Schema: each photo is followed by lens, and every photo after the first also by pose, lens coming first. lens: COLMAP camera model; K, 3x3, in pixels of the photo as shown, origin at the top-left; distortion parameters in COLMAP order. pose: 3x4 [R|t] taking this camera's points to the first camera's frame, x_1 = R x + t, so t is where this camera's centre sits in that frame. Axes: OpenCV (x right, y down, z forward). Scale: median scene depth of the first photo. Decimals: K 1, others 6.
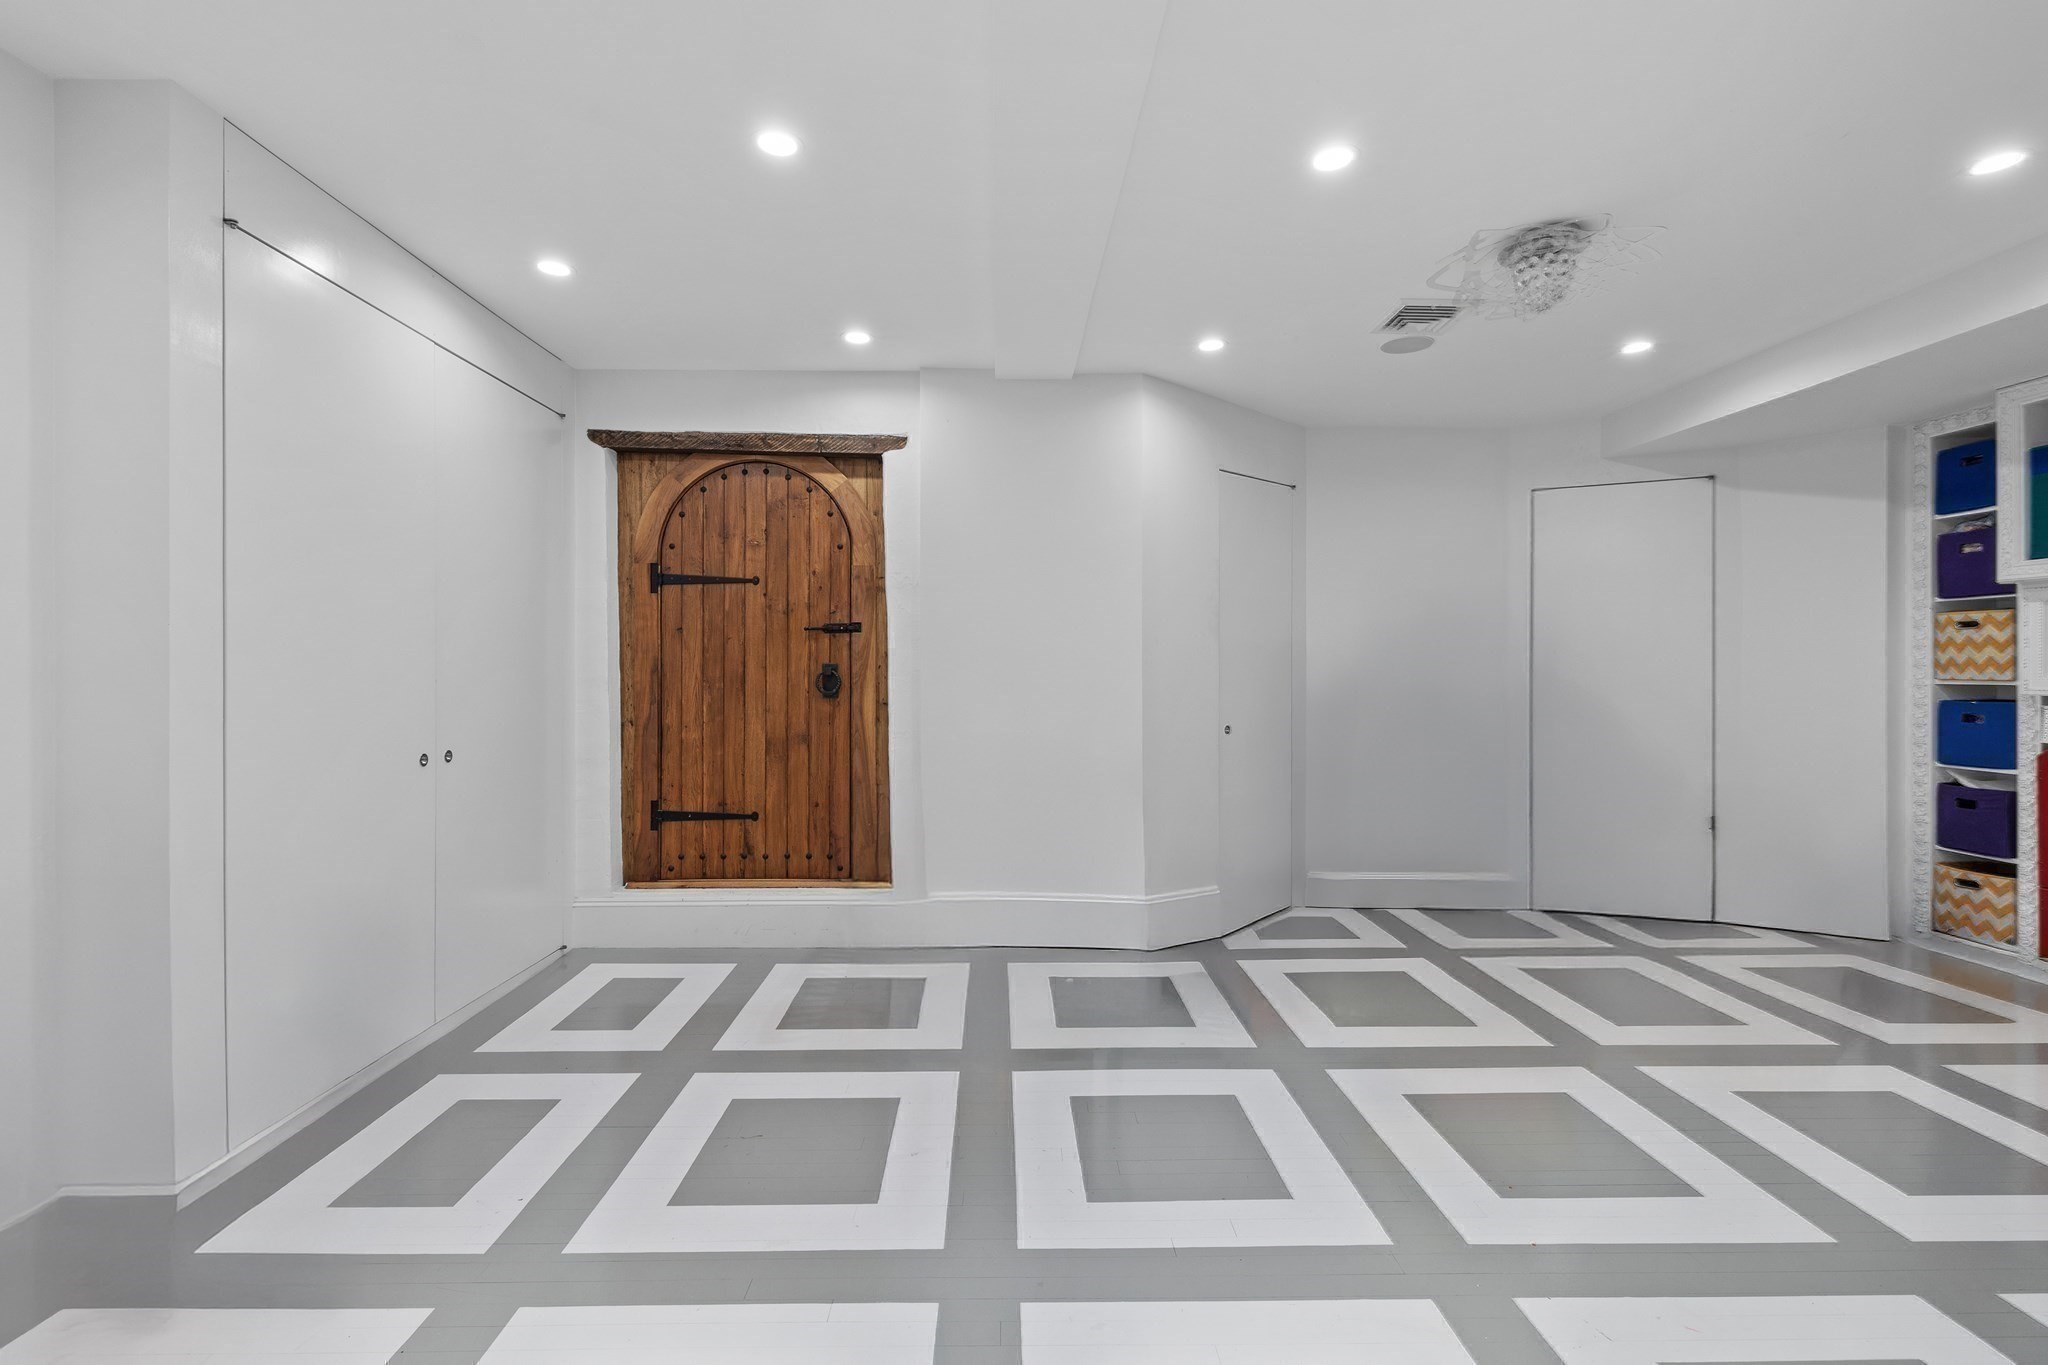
lens RADIAL K [[892.9, 0, 1022.2], [0, 892.9, 667.6], [0, 0, 1]] dist [-0.001328, -0.000590]
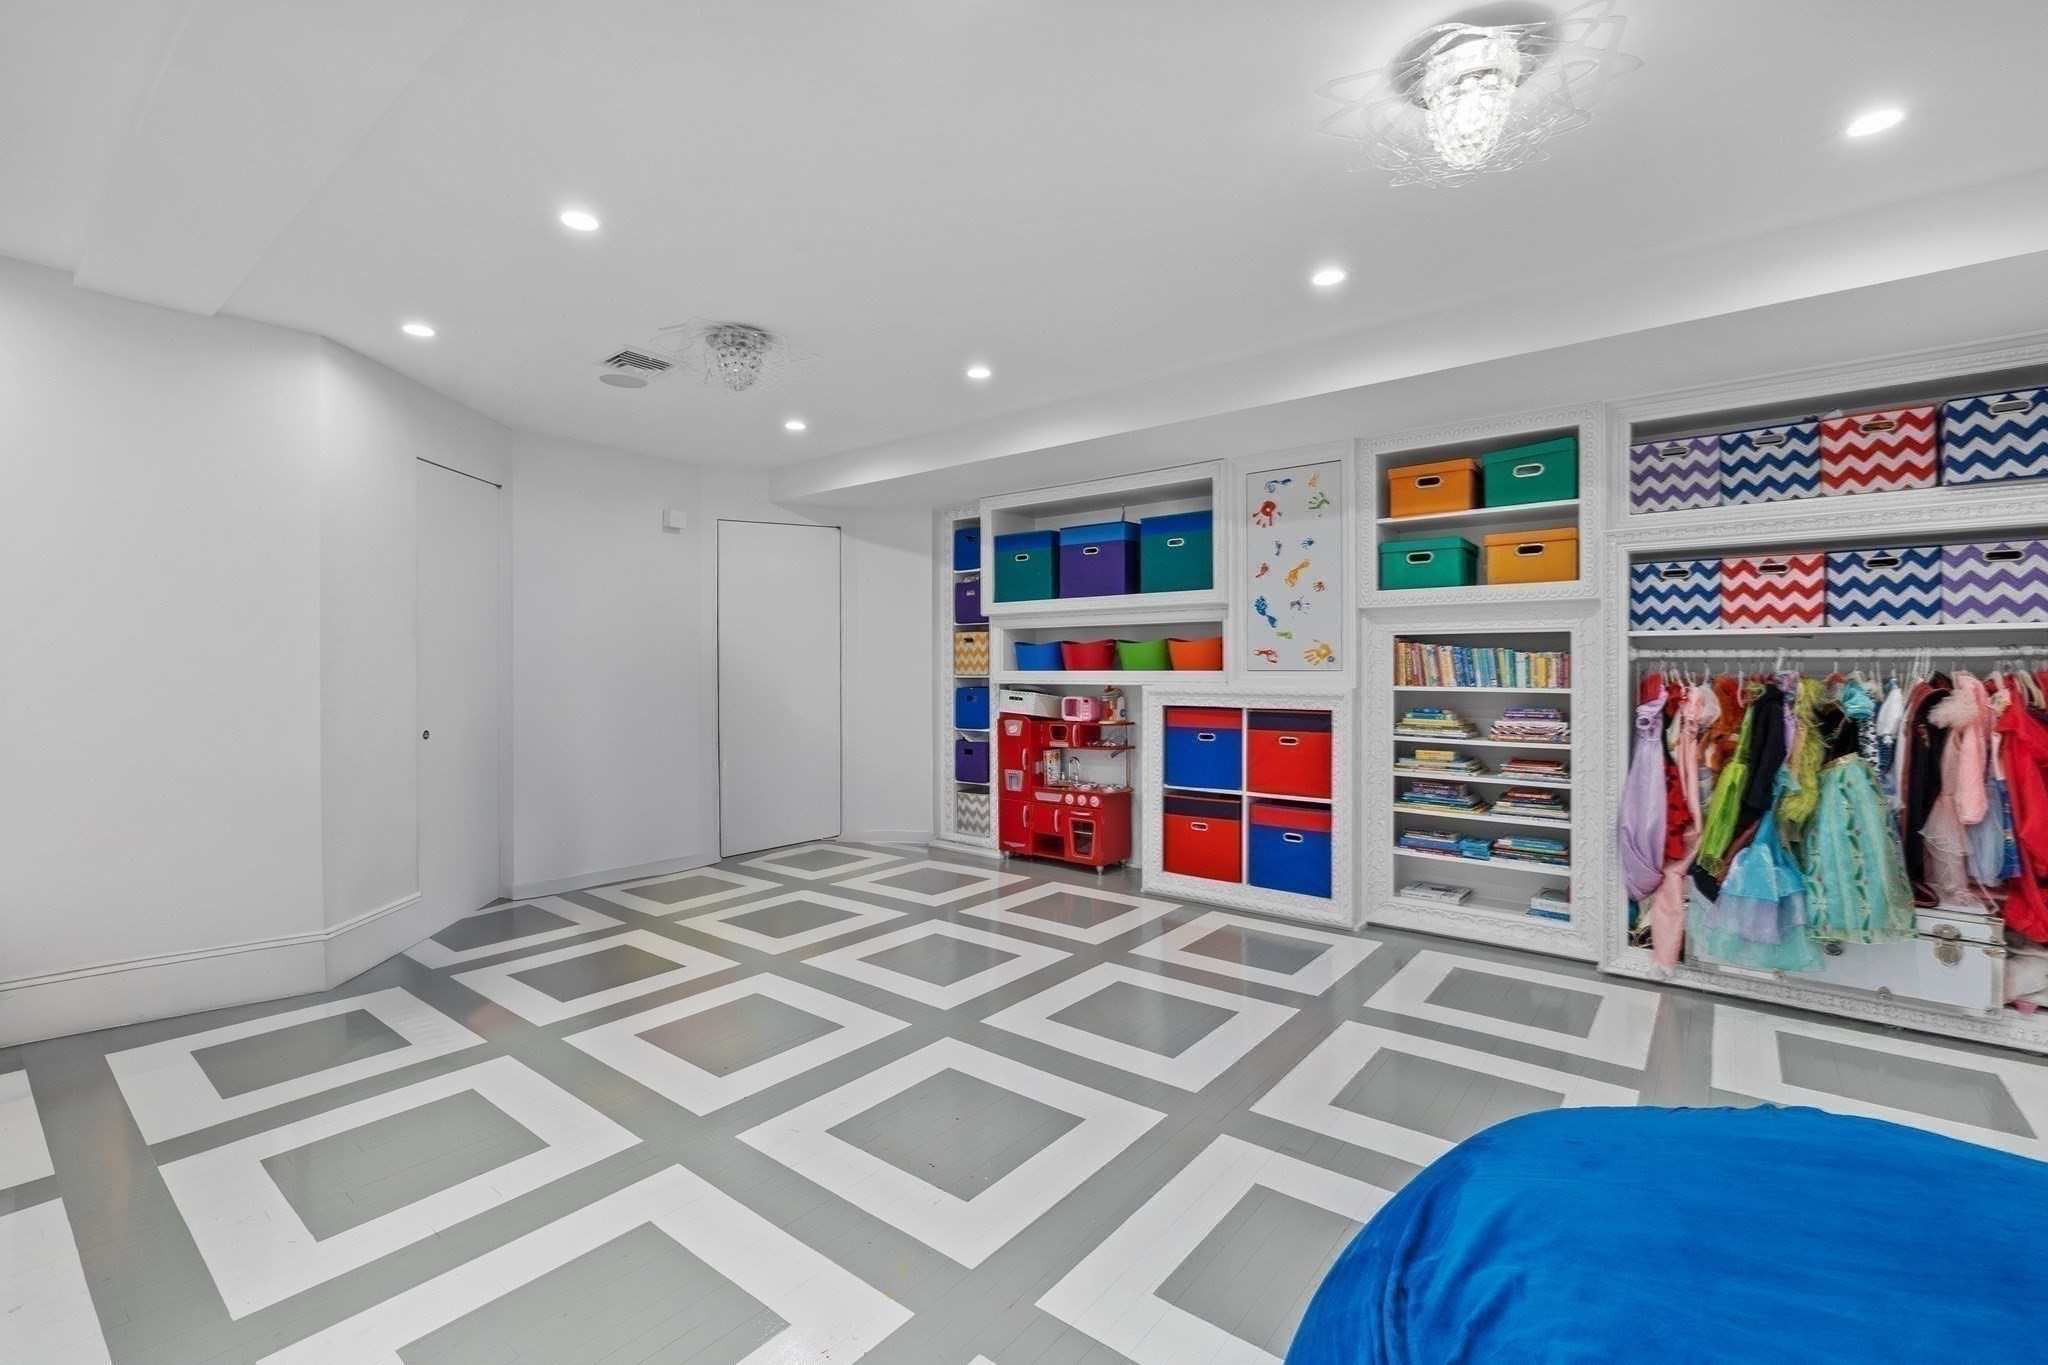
lens RADIAL K [[892.9, 0, 1022.2], [0, 892.9, 667.6], [0, 0, 1]] dist [-0.001328, -0.000590]
pose [[0.643446, -0.002969, 0.765486, -0.112844], [0.002186, 0.999996, 0.002042, -0.002262], [-0.765488, 0.000360, 0.643450, -0.113423]]
